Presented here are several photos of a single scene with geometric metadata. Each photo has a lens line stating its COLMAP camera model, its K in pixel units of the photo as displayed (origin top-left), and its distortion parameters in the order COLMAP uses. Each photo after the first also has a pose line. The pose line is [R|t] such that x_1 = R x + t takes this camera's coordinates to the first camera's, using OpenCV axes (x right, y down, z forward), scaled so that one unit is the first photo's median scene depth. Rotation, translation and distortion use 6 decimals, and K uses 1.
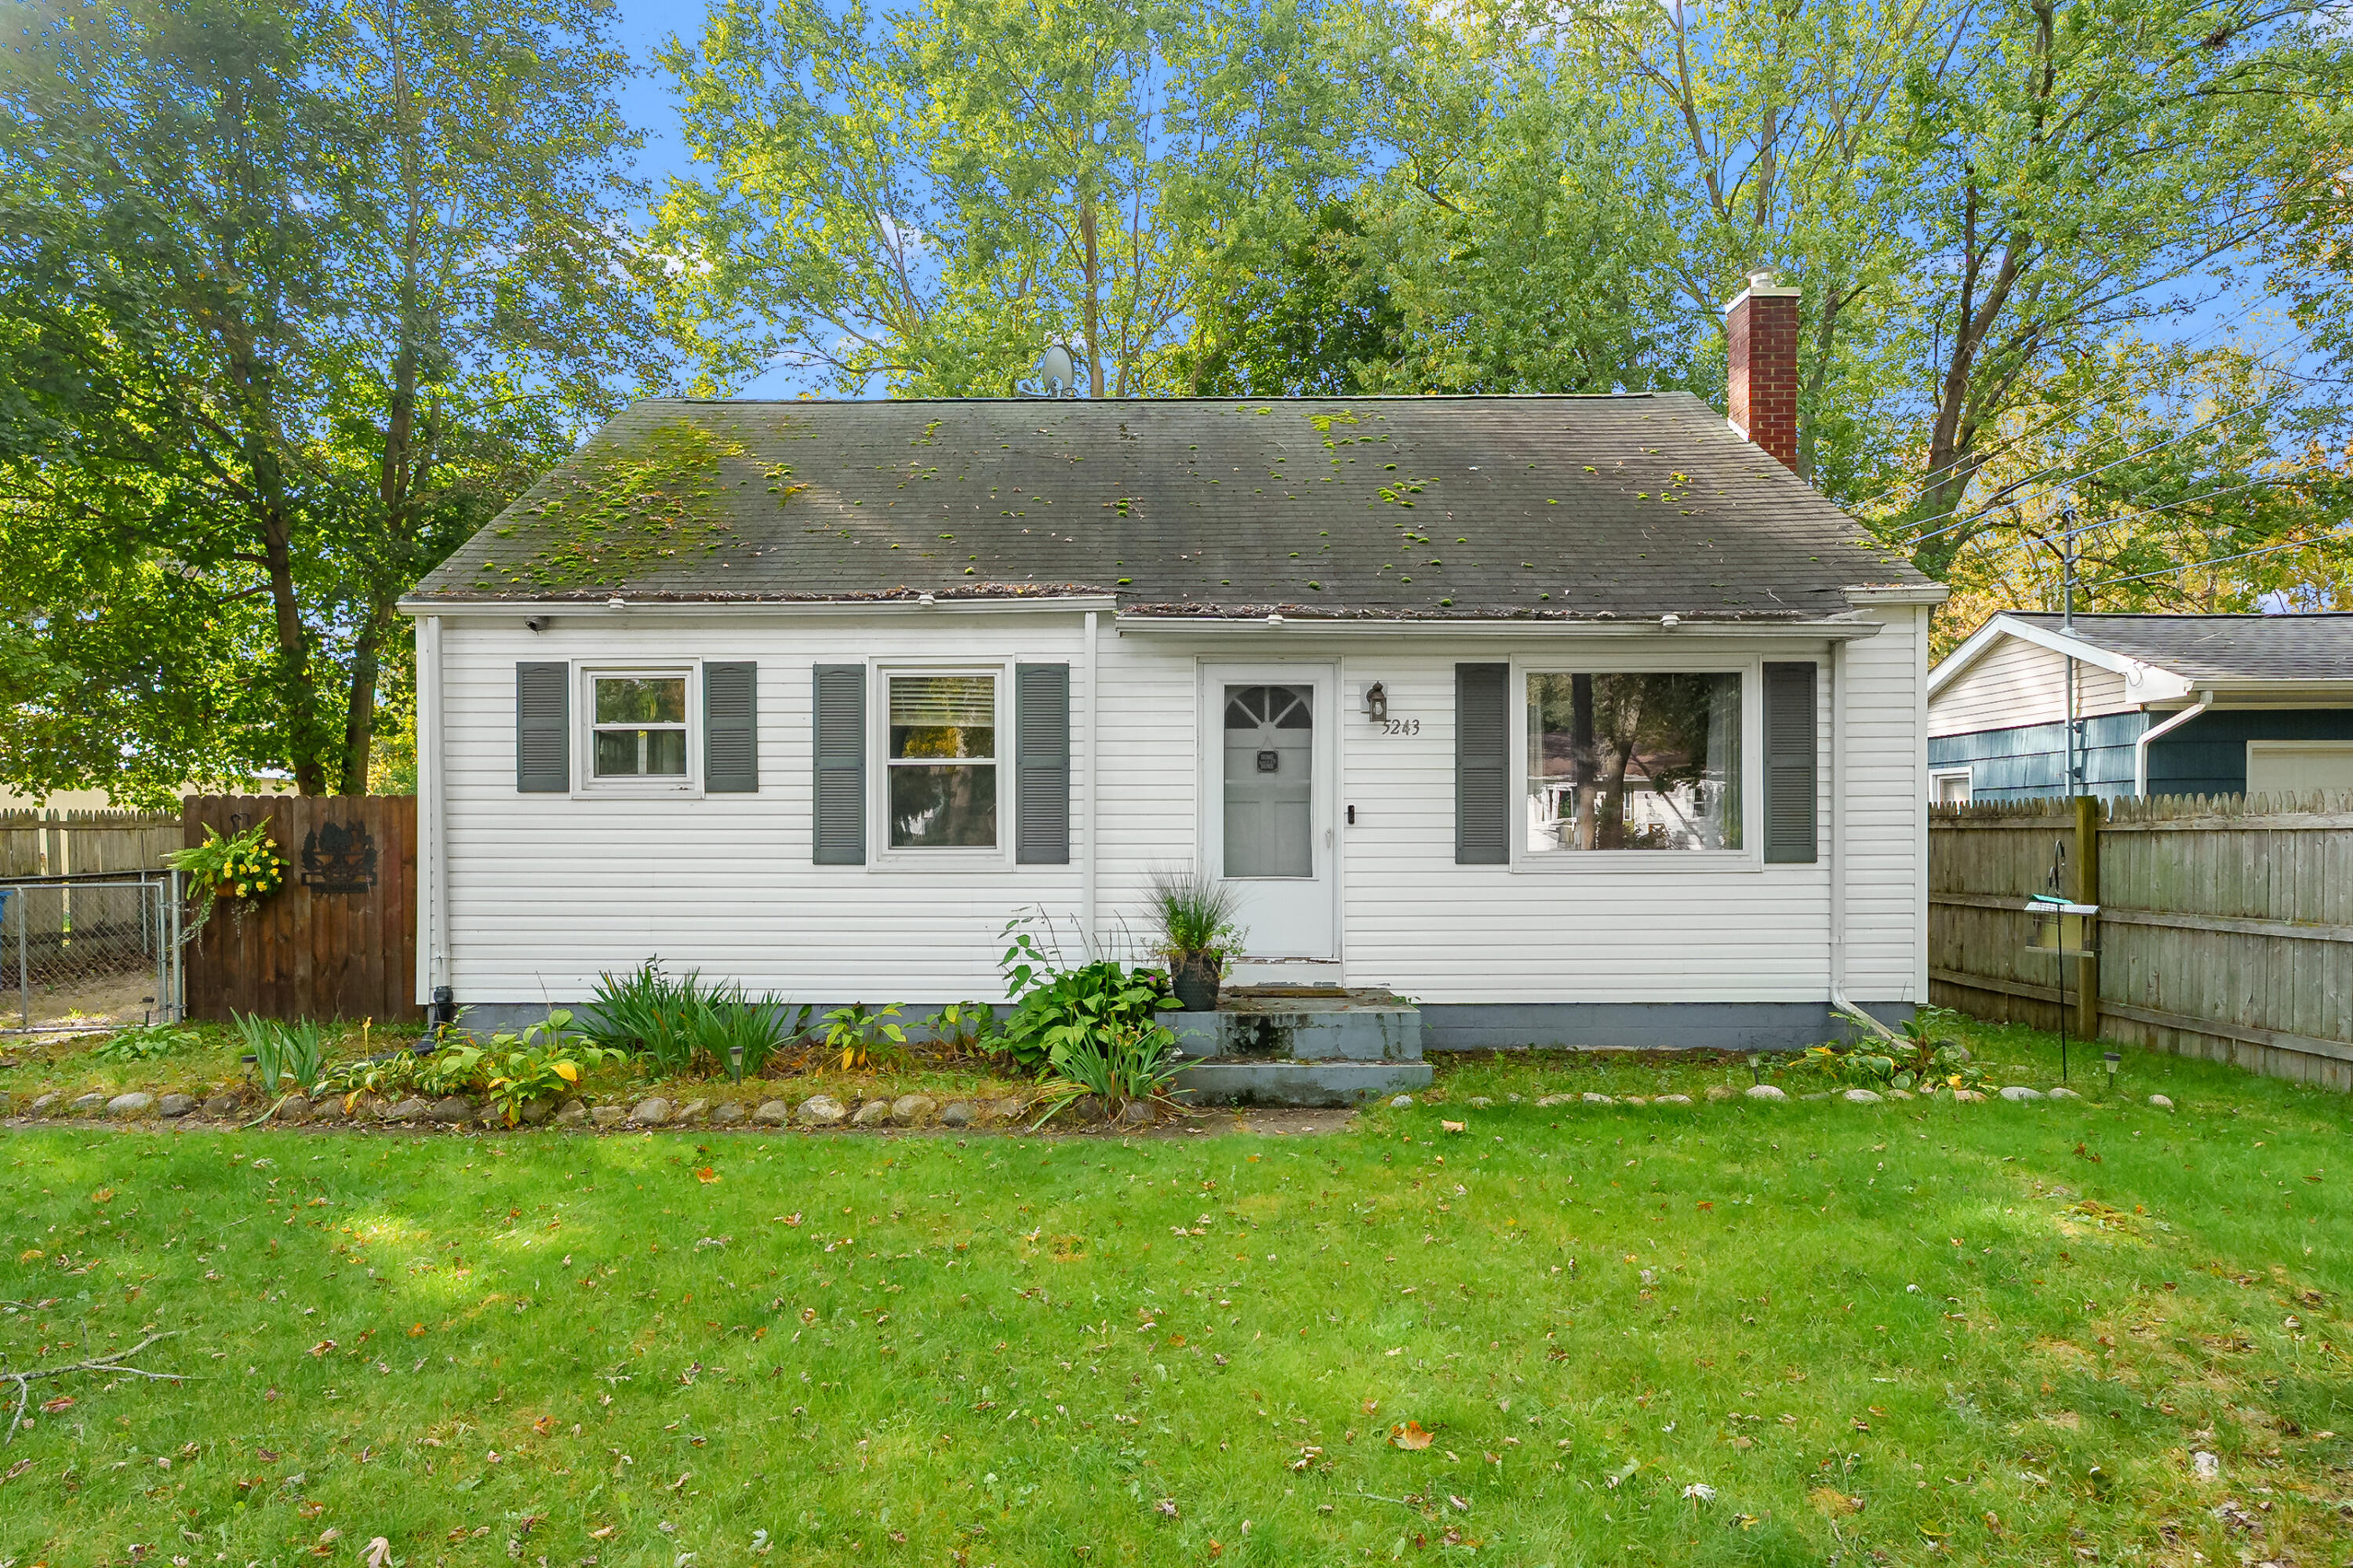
lens RADIAL K [[1173.8, 0, 1176.3], [0, 1173.8, 806.2], [0, 0, 1]] dist [-0.001726, -0.000124]
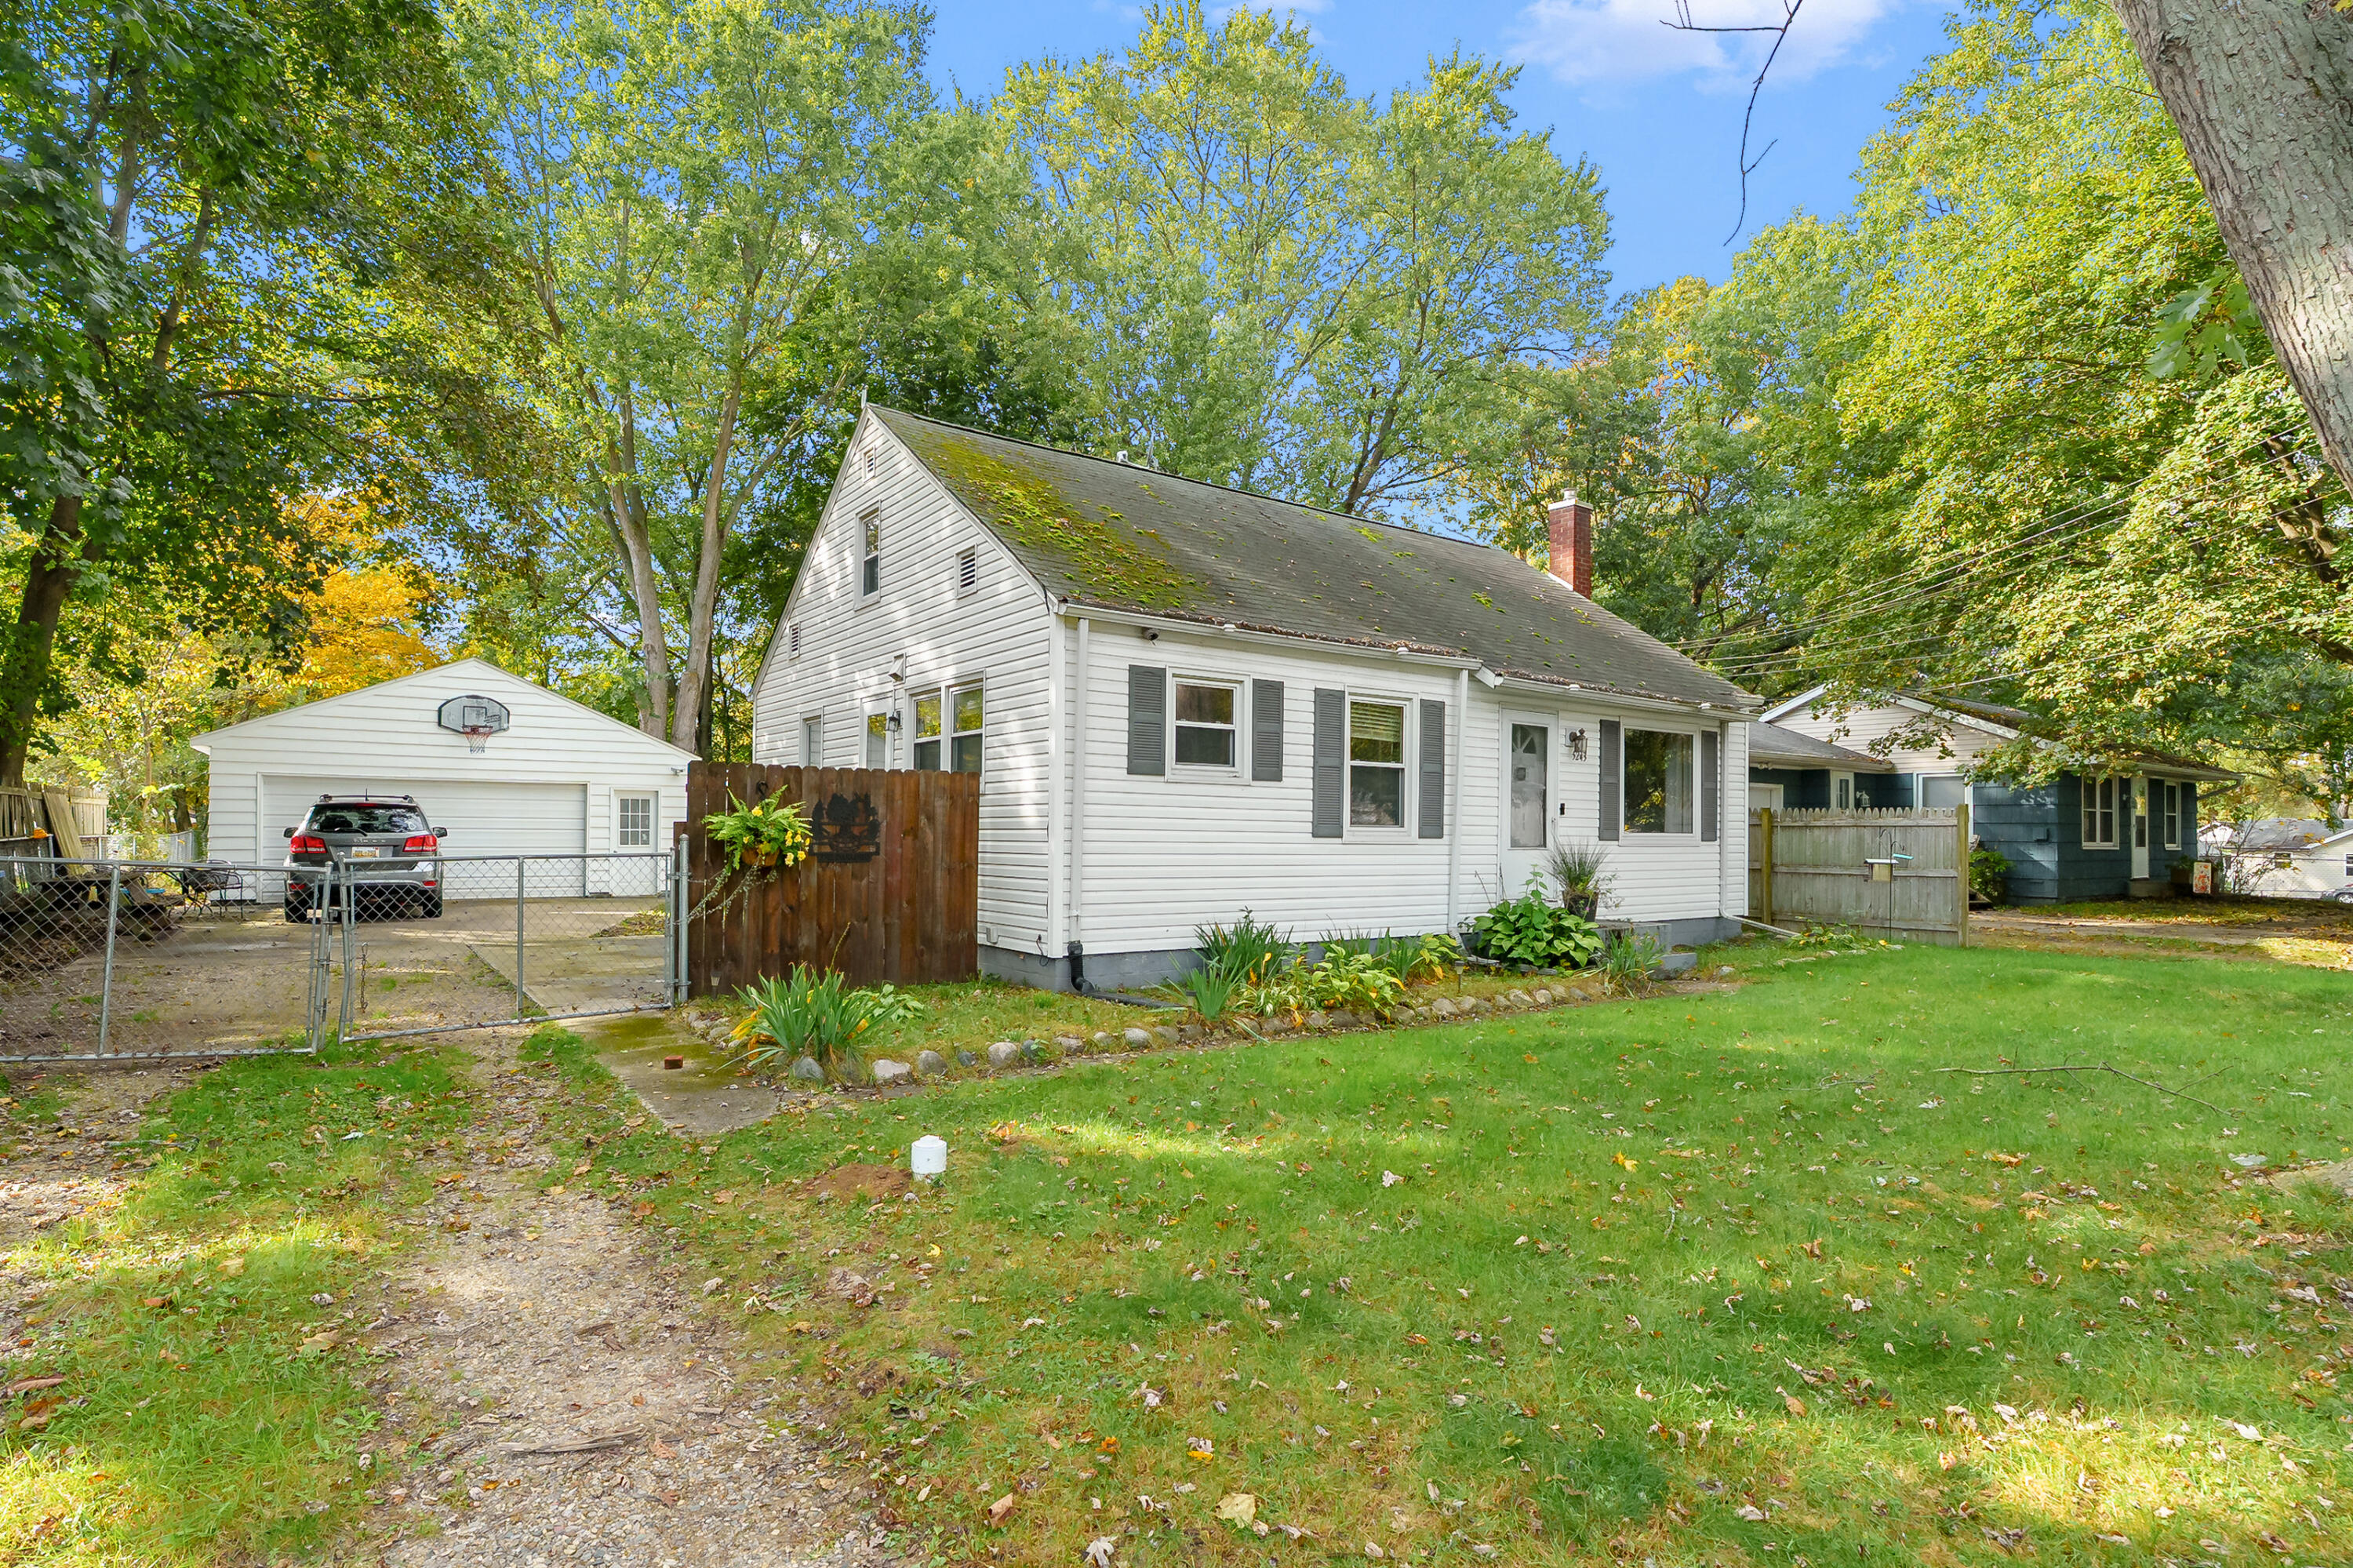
lens RADIAL K [[1040.2, 0, 1171.7], [0, 1040.2, 783.3], [0, 0, 1]] dist [-0.003676, 0.000057]
pose [[0.838719, 0.036509, 0.543340, -1.086425], [-0.026252, 0.999301, -0.026624, 0.024069], [-0.543932, 0.008067, 0.839091, 0.094159]]
